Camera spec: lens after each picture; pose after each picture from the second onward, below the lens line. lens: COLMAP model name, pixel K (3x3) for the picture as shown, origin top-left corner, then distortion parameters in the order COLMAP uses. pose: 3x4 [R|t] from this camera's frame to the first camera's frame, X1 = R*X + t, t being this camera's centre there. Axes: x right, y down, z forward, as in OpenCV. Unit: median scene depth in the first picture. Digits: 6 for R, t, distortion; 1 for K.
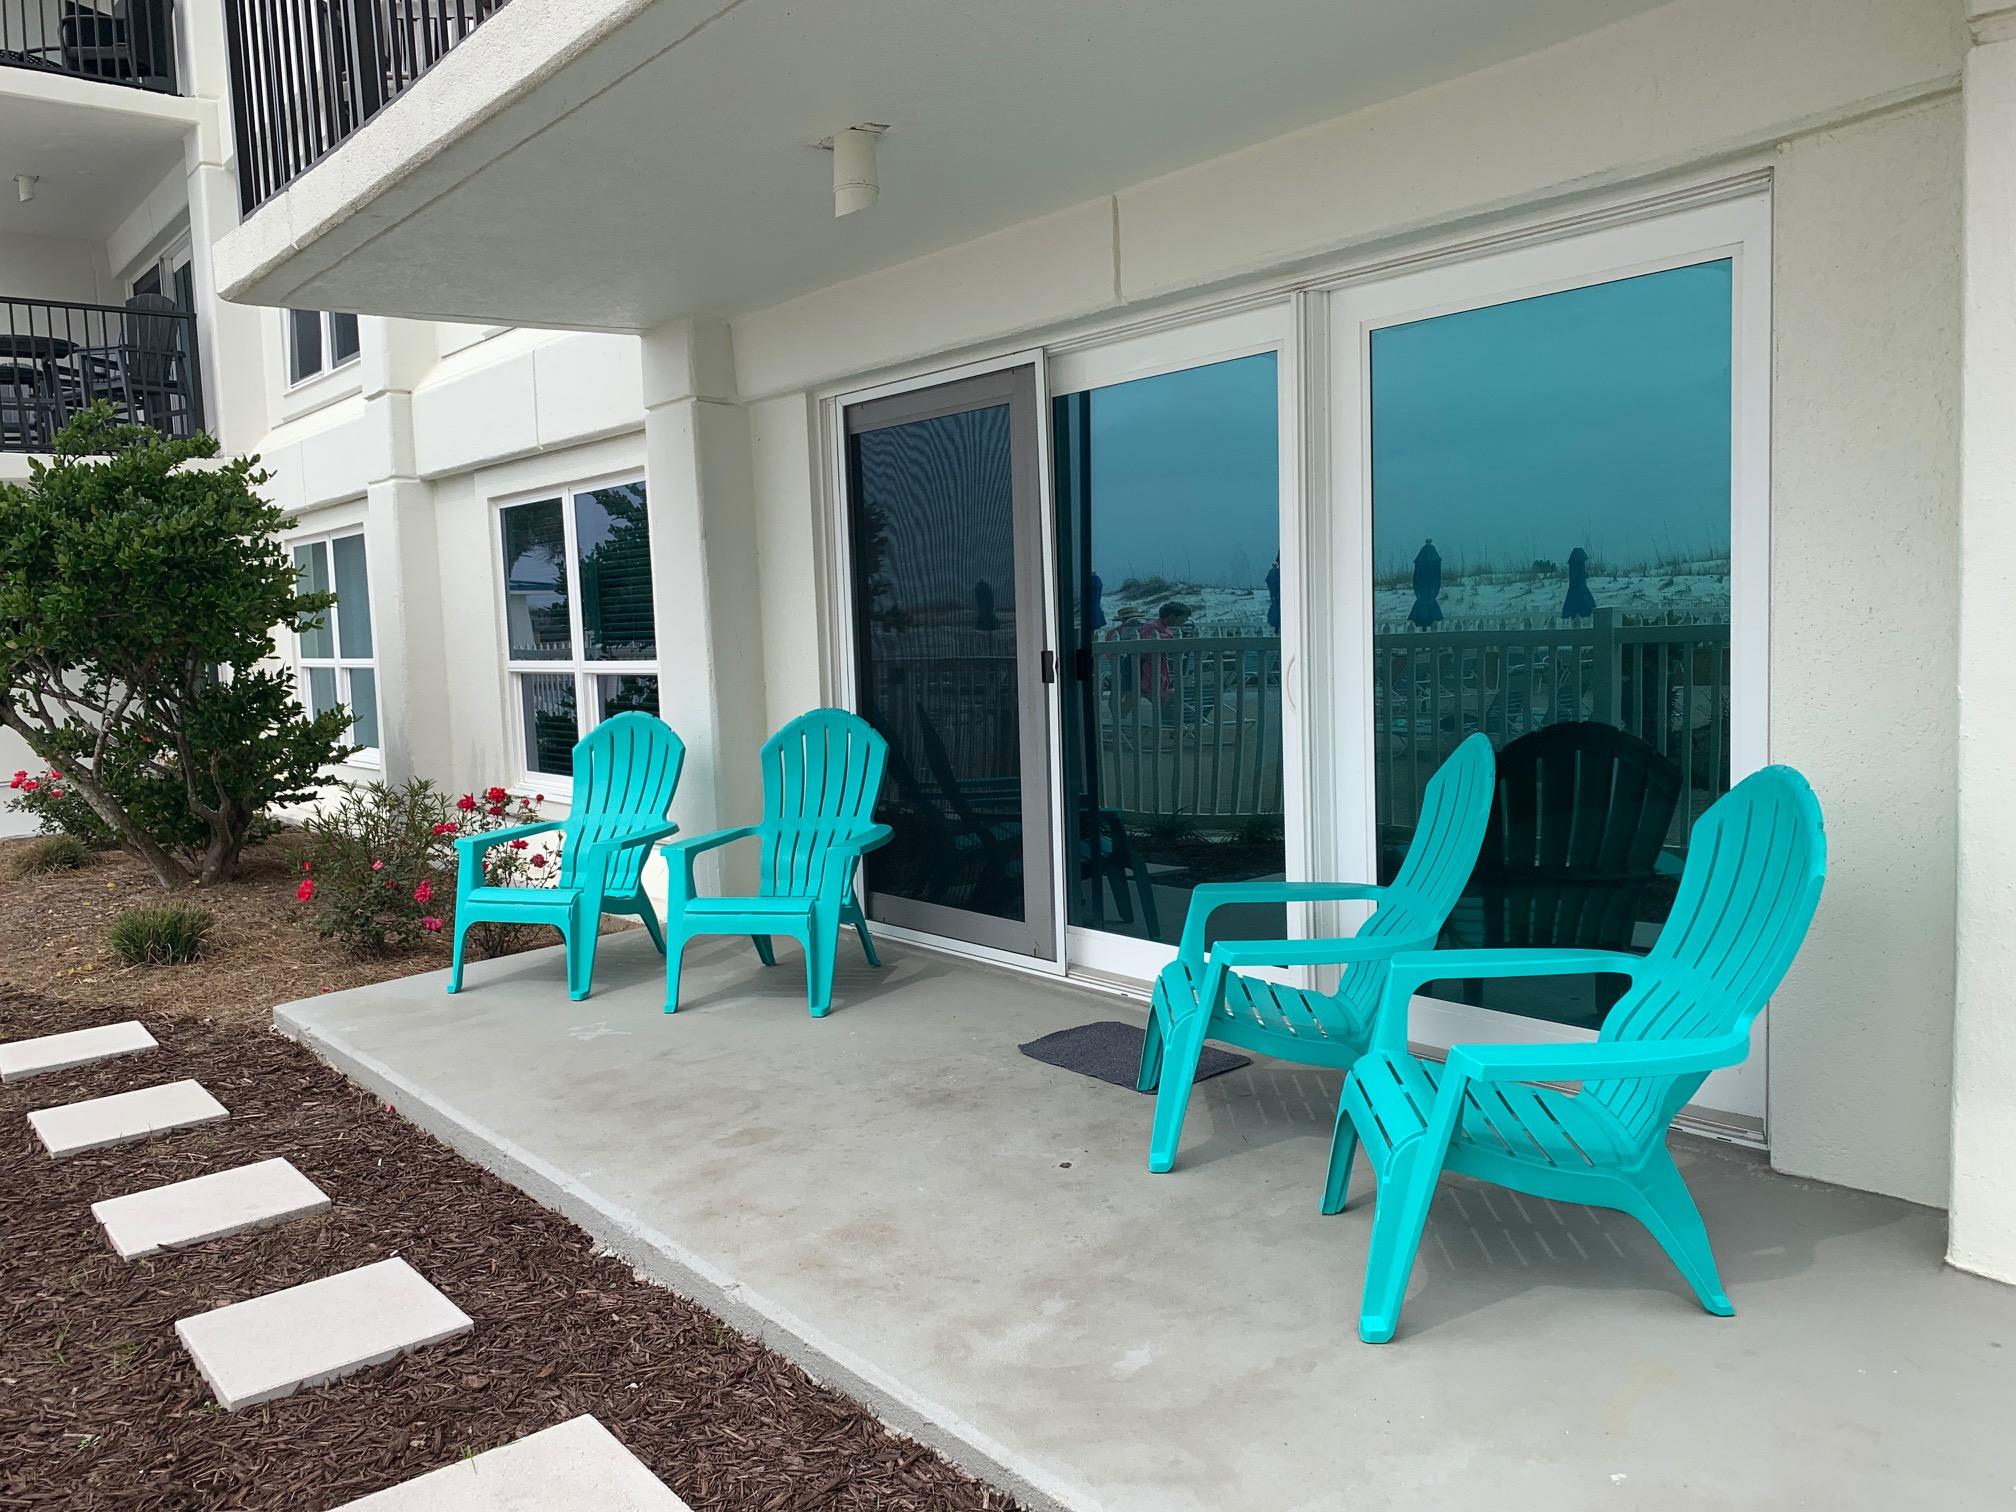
lens RADIAL K [[1535.7, 0, 986.1], [0, 1535.7, 755.0], [0, 0, 1]] dist [0.051843, -0.083048]
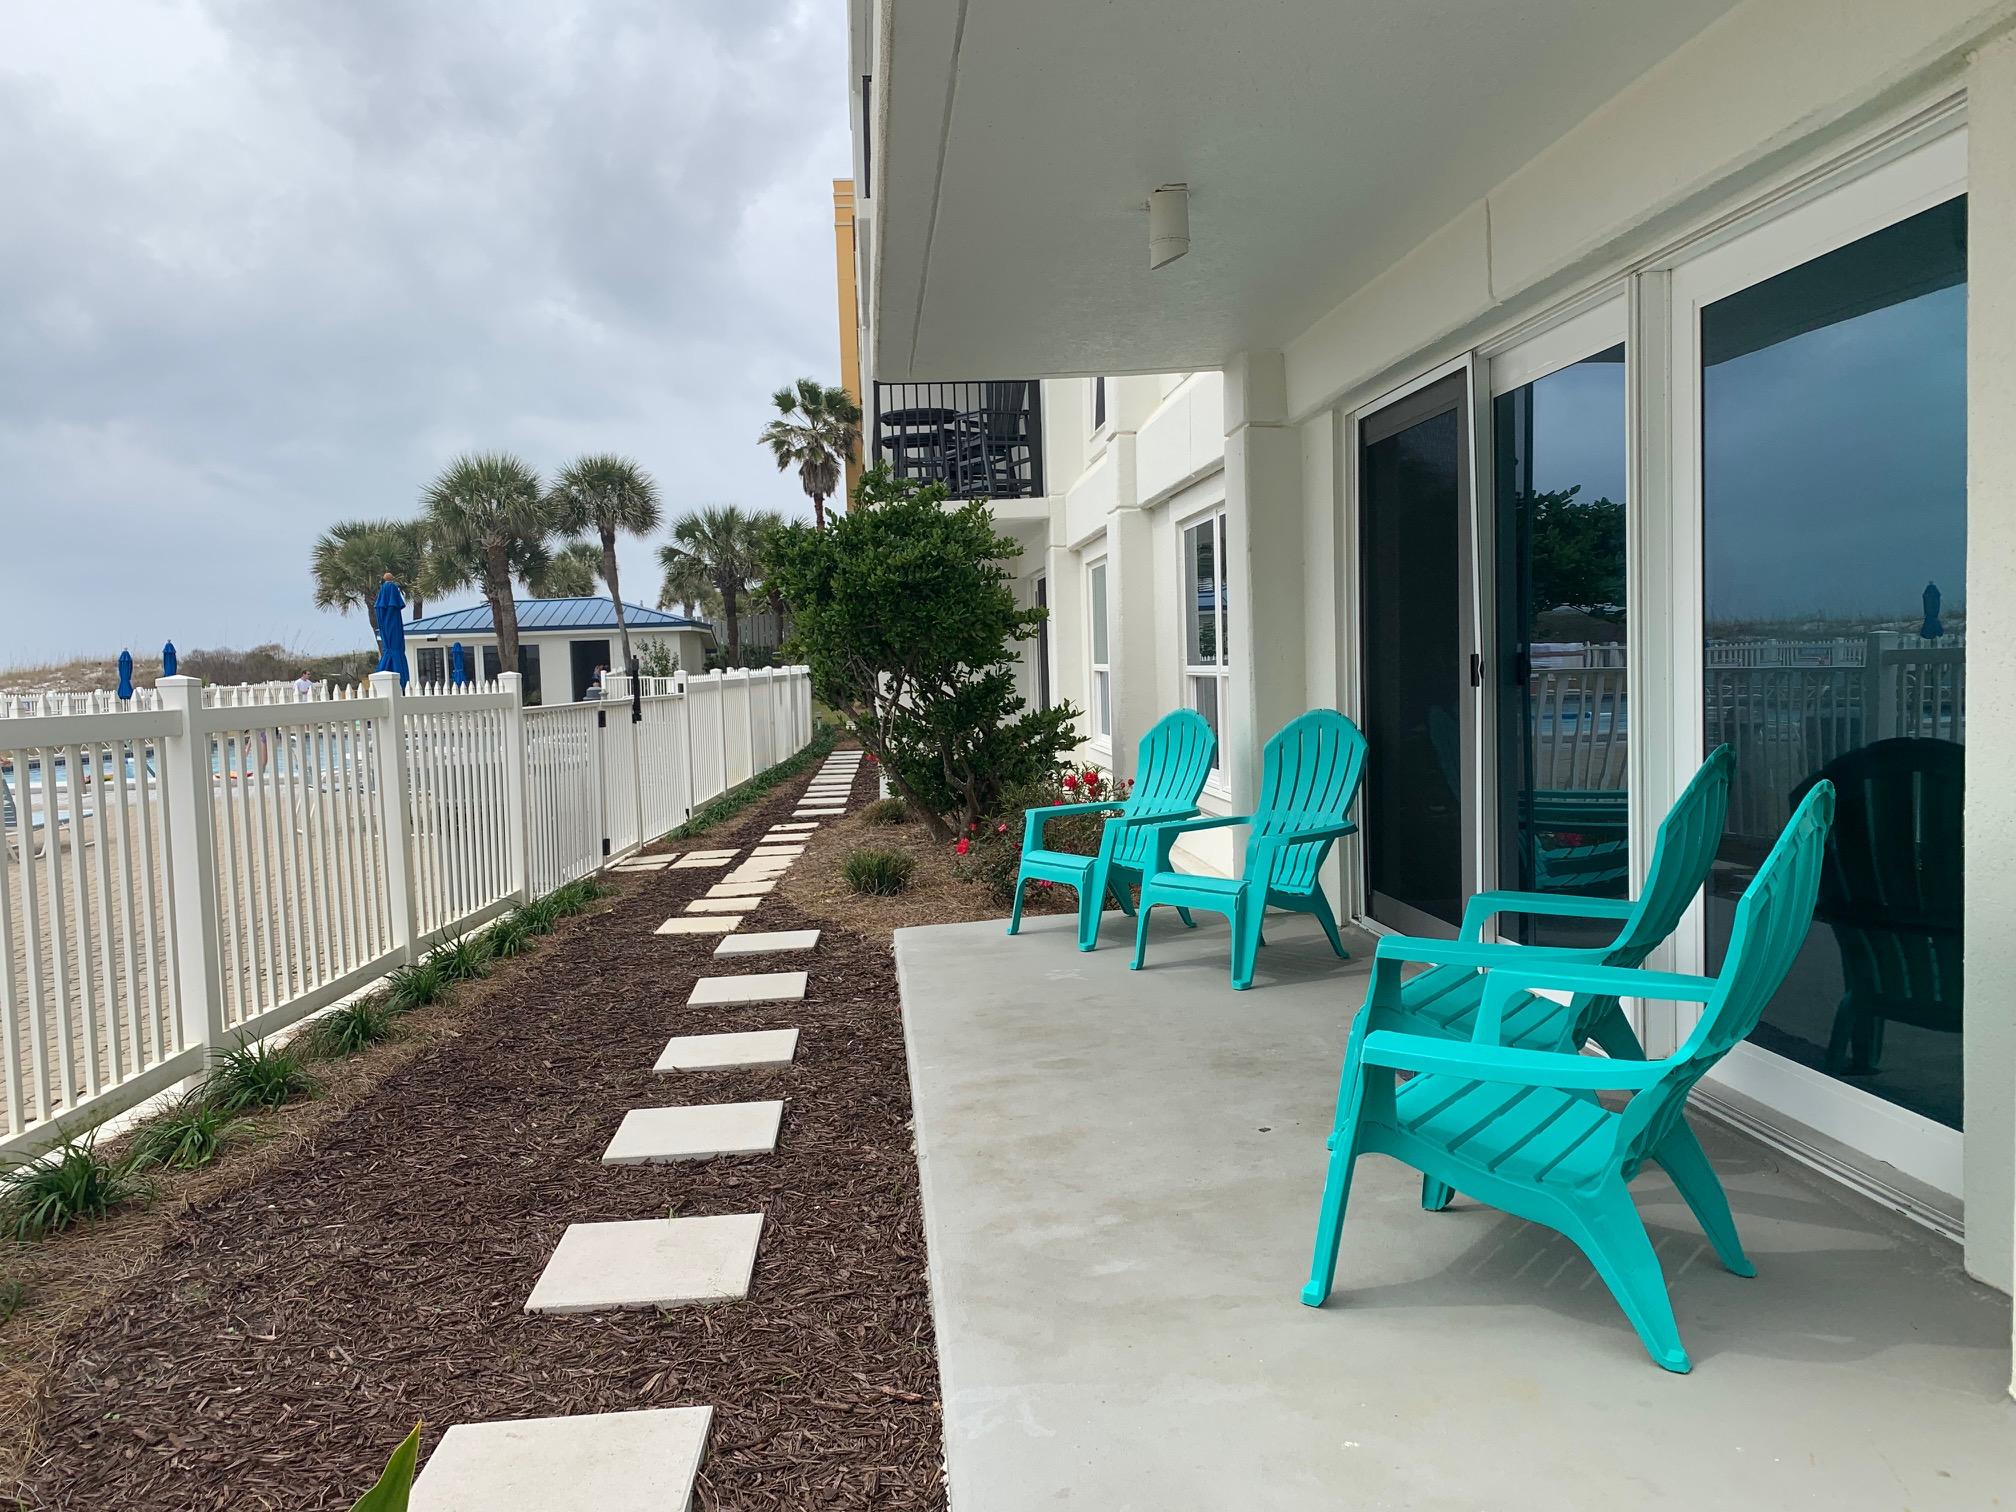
lens RADIAL K [[1535.7, 0, 986.1], [0, 1535.7, 755.0], [0, 0, 1]] dist [0.051843, -0.083048]
pose [[0.814286, 0.043354, -0.578842, 0.370981], [-0.048011, 0.998820, 0.007270, 0.005439], [0.578475, 0.021871, 0.815407, 0.004761]]
